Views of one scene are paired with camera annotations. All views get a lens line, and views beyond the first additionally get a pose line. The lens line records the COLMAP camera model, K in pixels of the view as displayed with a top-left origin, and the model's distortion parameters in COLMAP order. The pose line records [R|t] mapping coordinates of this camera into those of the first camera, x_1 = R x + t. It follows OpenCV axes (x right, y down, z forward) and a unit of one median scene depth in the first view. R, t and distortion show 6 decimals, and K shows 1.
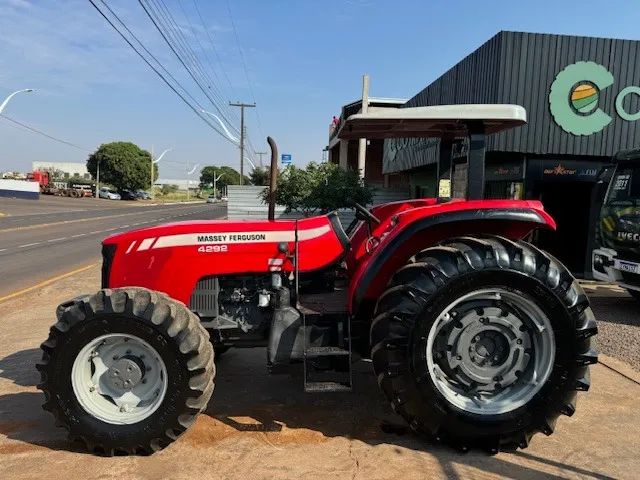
lens RADIAL K [[448.9, 0, 320.8], [0, 448.9, 241.0], [0, 0, 1]] dist [0.024245, -0.032384]
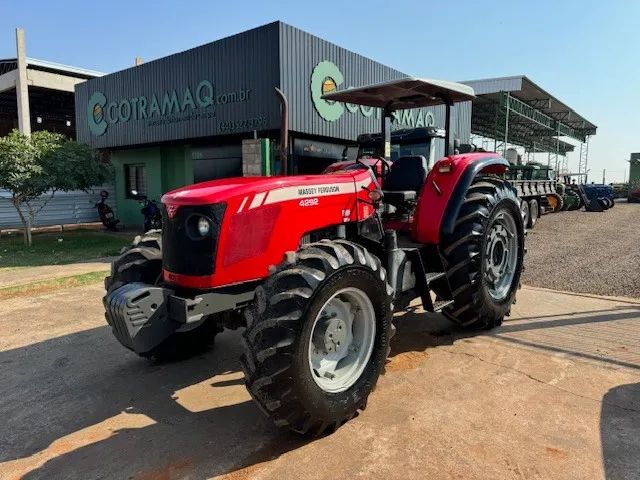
lens RADIAL K [[448.9, 0, 321.2], [0, 448.9, 242.2], [0, 0, 1]] dist [0.024245, -0.032384]
pose [[0.685059, -0.115645, 0.719250, -0.909156], [0.093811, 0.993103, 0.070325, 0.036661], [-0.722422, 0.019297, 0.691183, 0.337696]]
